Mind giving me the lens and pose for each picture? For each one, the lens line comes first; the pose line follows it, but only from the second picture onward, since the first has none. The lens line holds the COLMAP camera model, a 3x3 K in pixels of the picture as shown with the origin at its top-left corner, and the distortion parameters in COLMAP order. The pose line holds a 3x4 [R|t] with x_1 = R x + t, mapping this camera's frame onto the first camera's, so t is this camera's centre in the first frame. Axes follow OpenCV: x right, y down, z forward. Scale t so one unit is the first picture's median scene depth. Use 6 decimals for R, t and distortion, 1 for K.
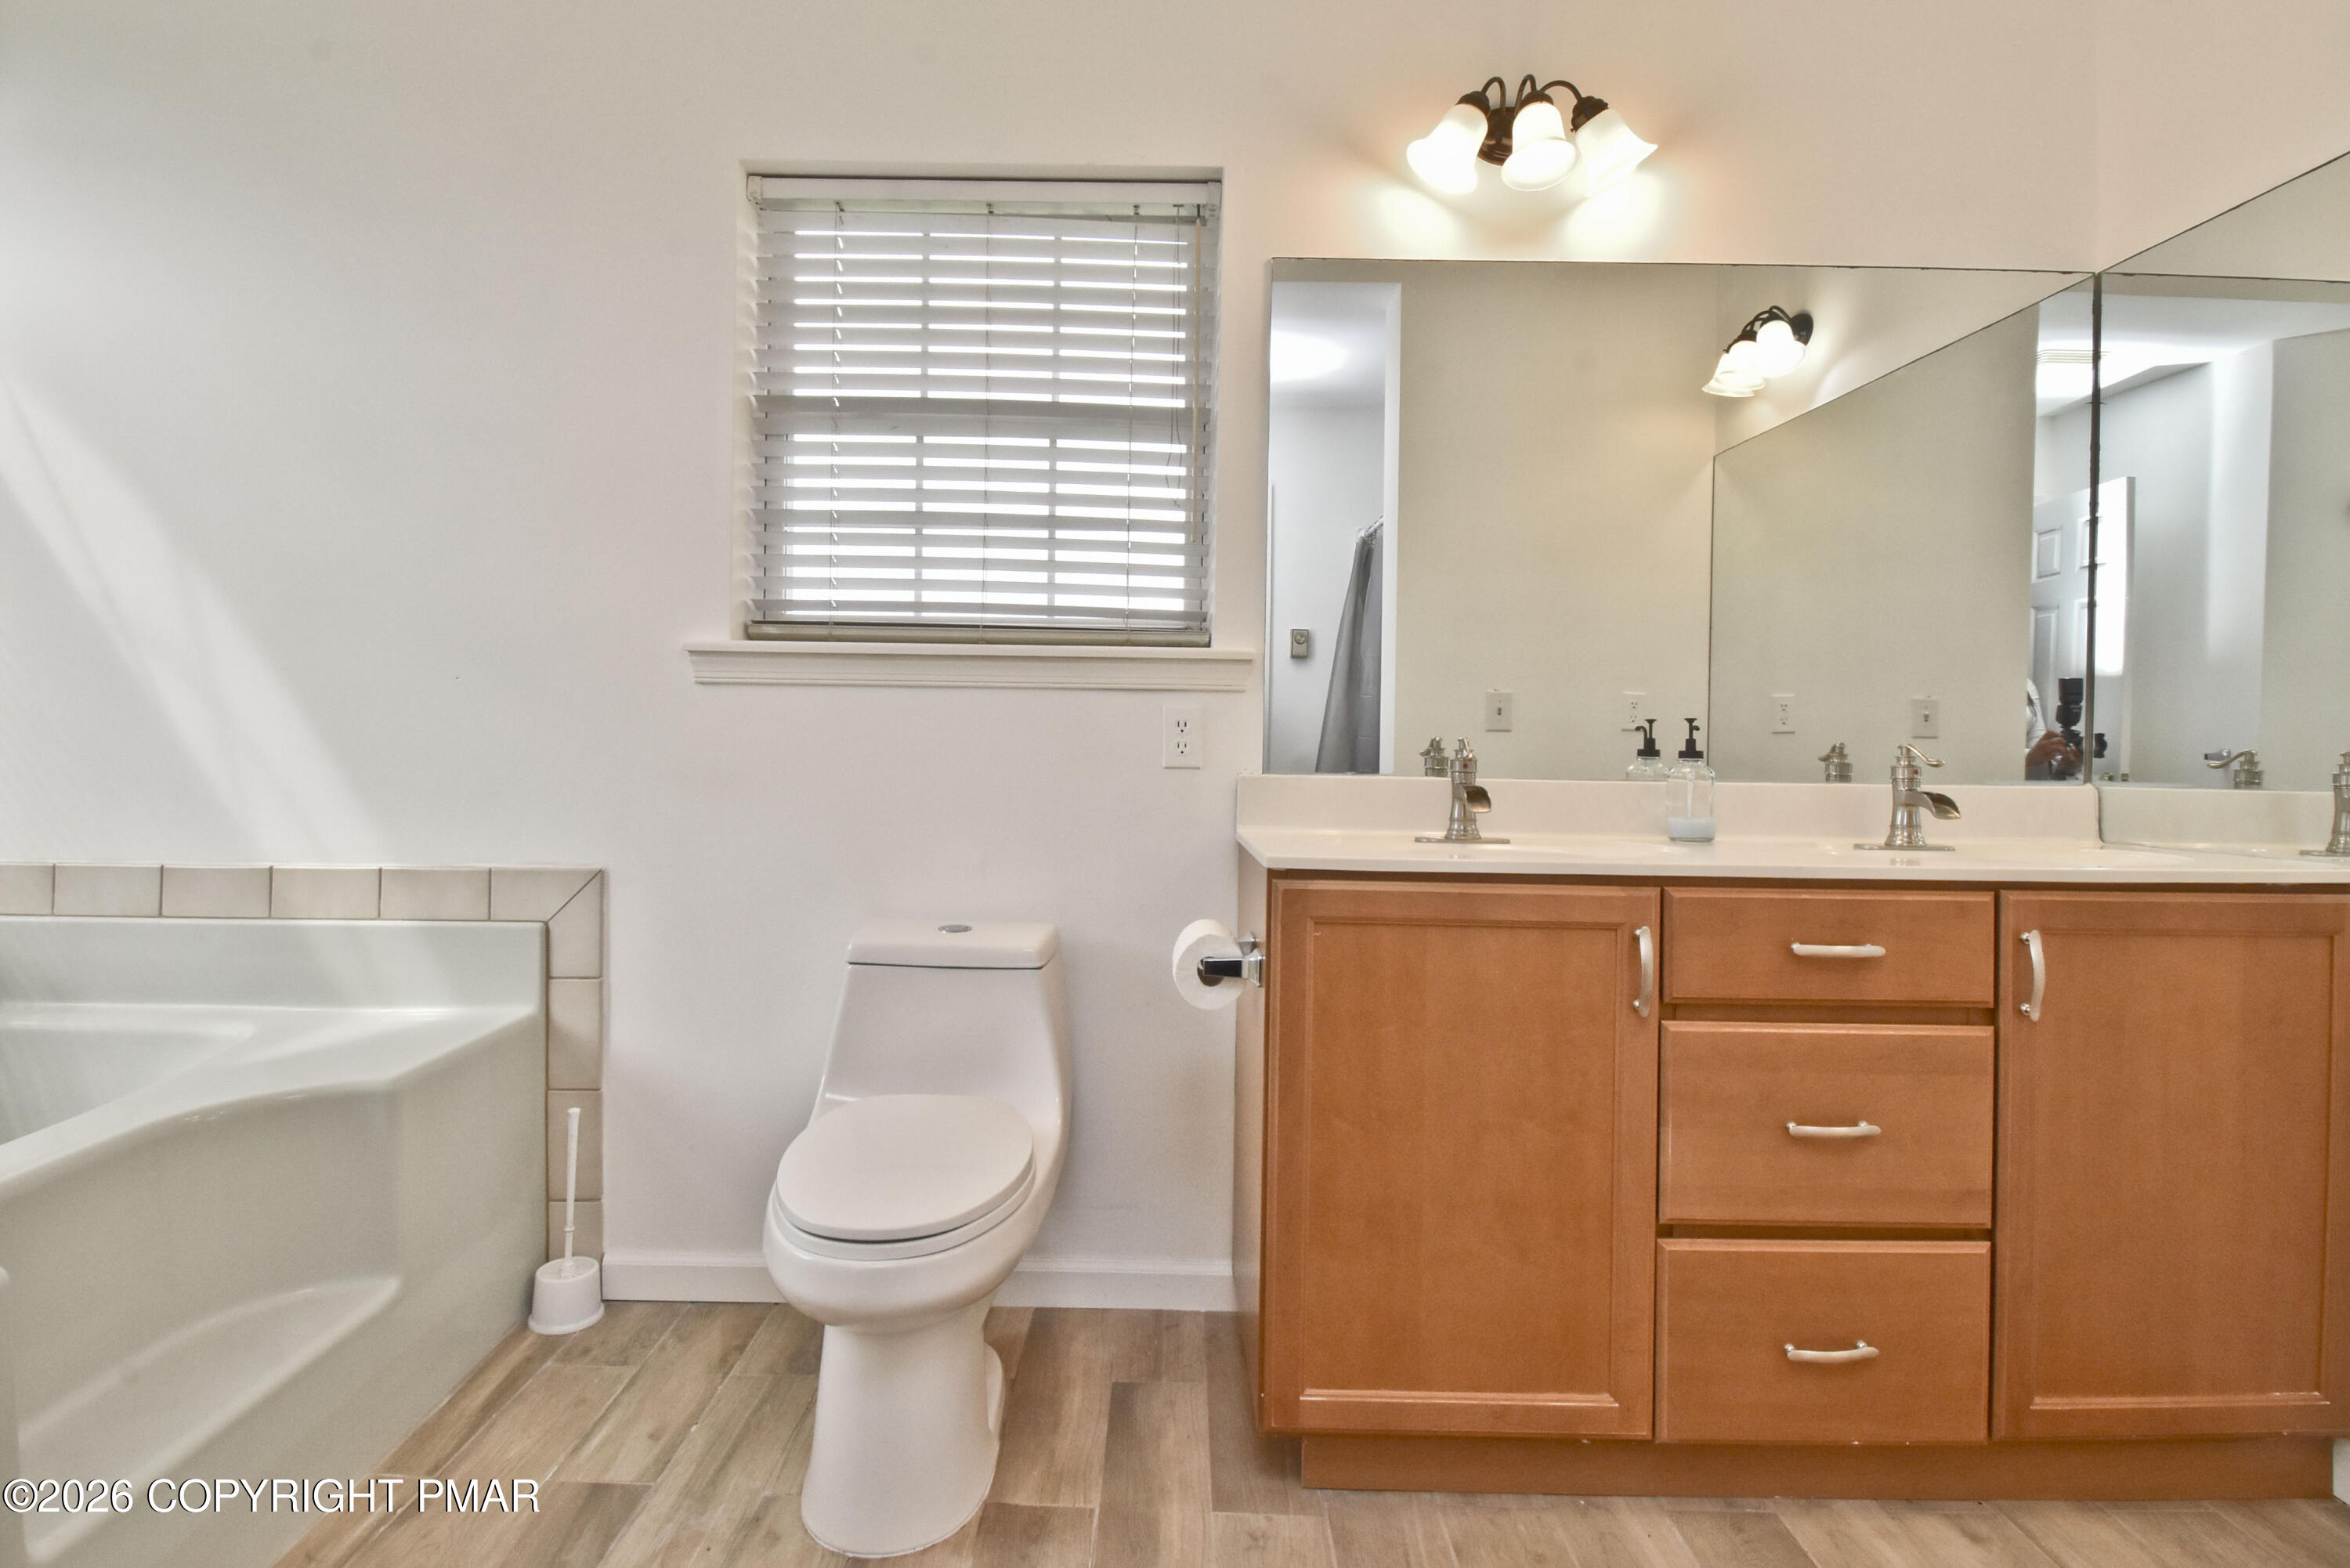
lens RADIAL K [[1113.1, 0, 1221.6], [0, 1113.1, 780.7], [0, 0, 1]] dist [0.017011, -0.022442]
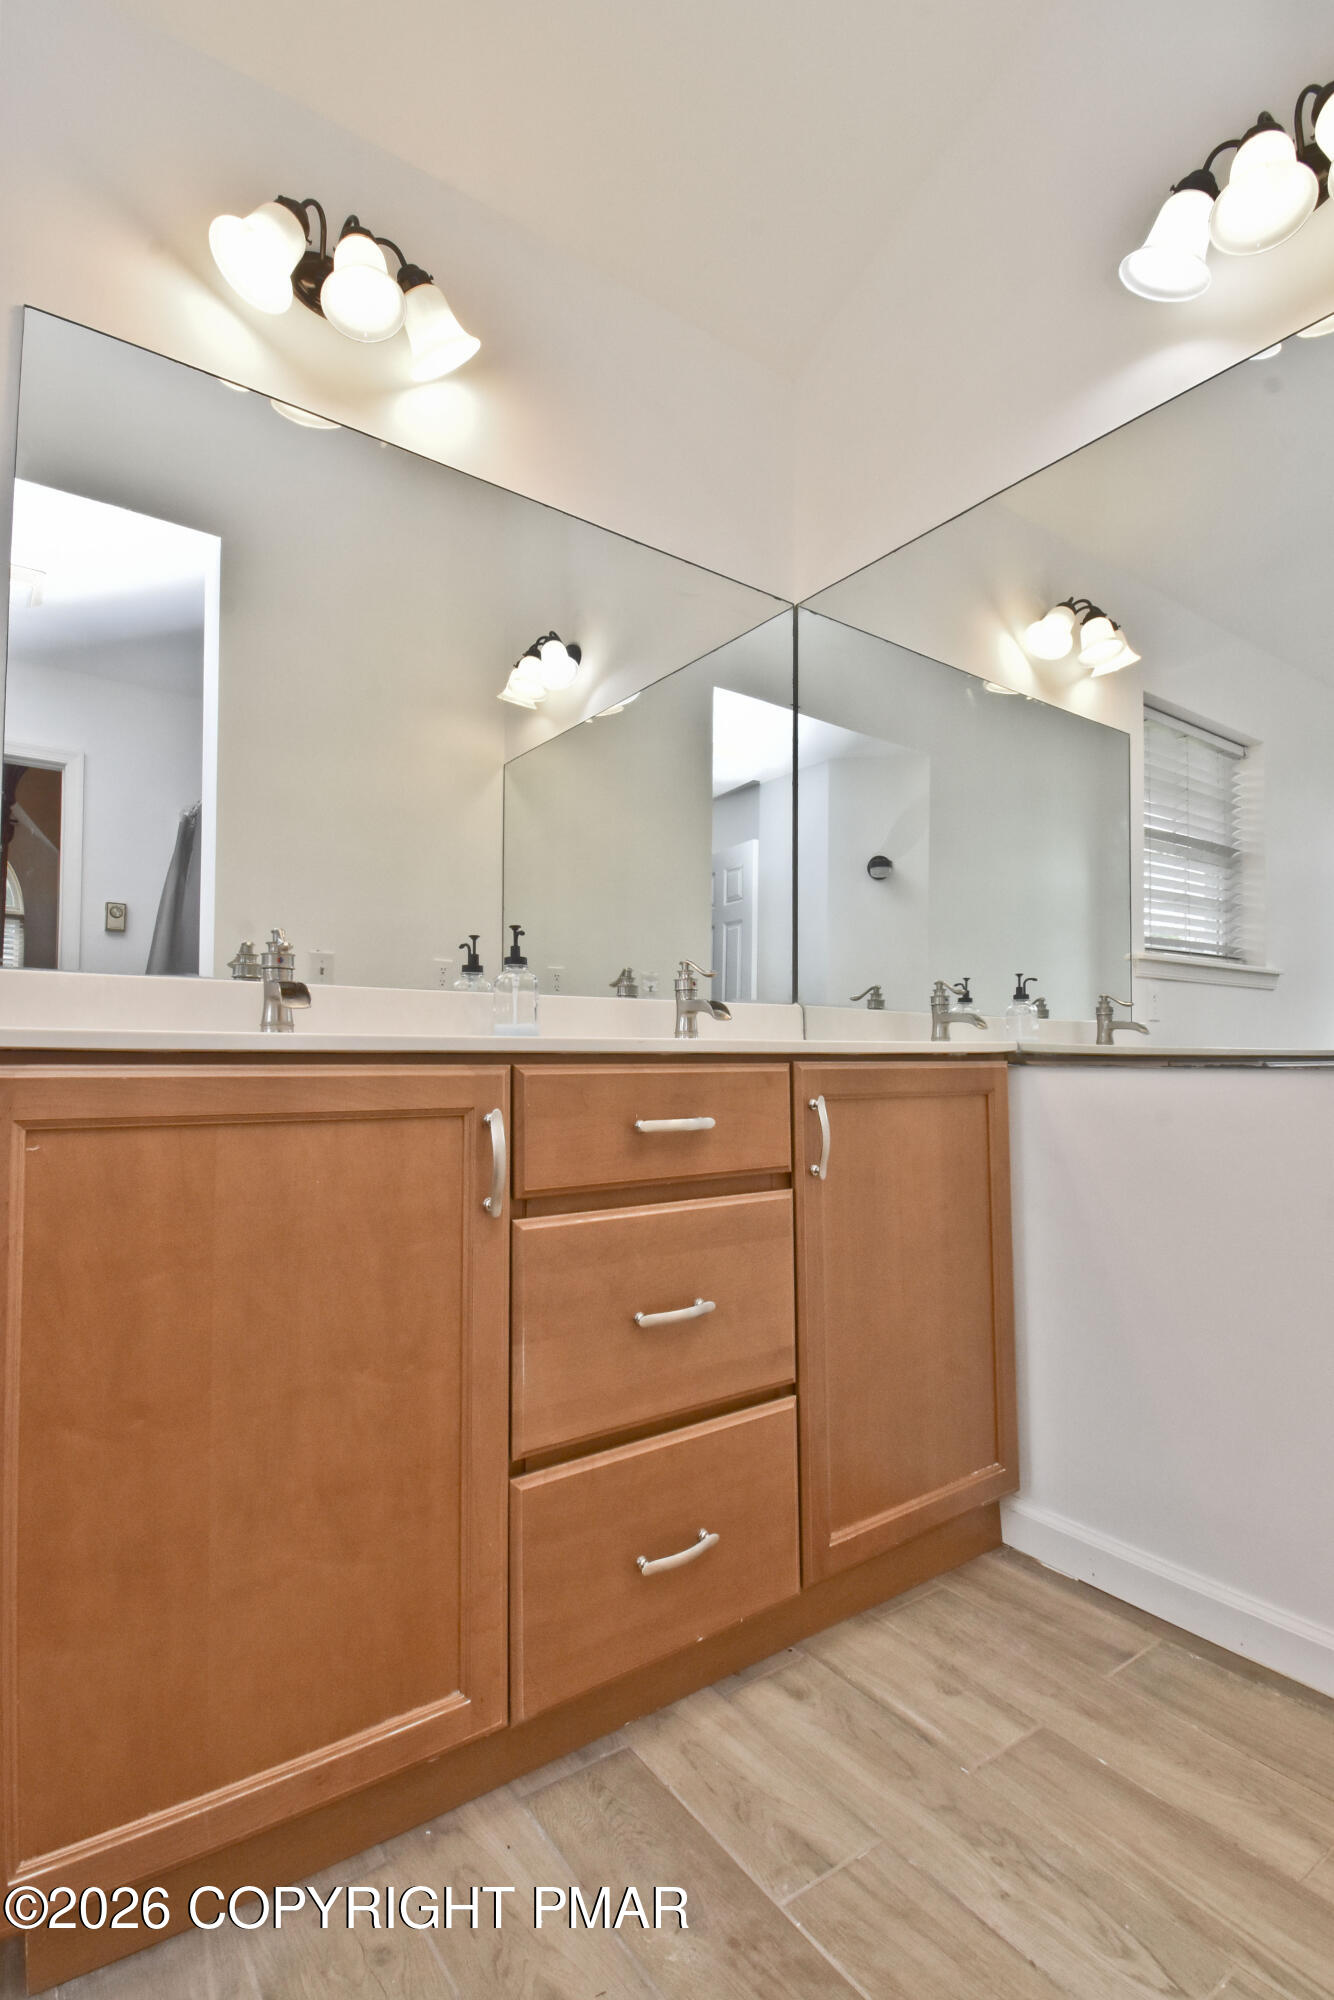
lens RADIAL K [[954.8, 0, 663.5], [0, 954.8, 977.9], [0, 0, 1]] dist [0.020176, -0.026330]
pose [[0.832706, 0.015526, 0.553498, 0.071012], [0.027852, 0.997167, -0.069872, 0.076319], [-0.553015, 0.073598, 0.829914, 0.280866]]
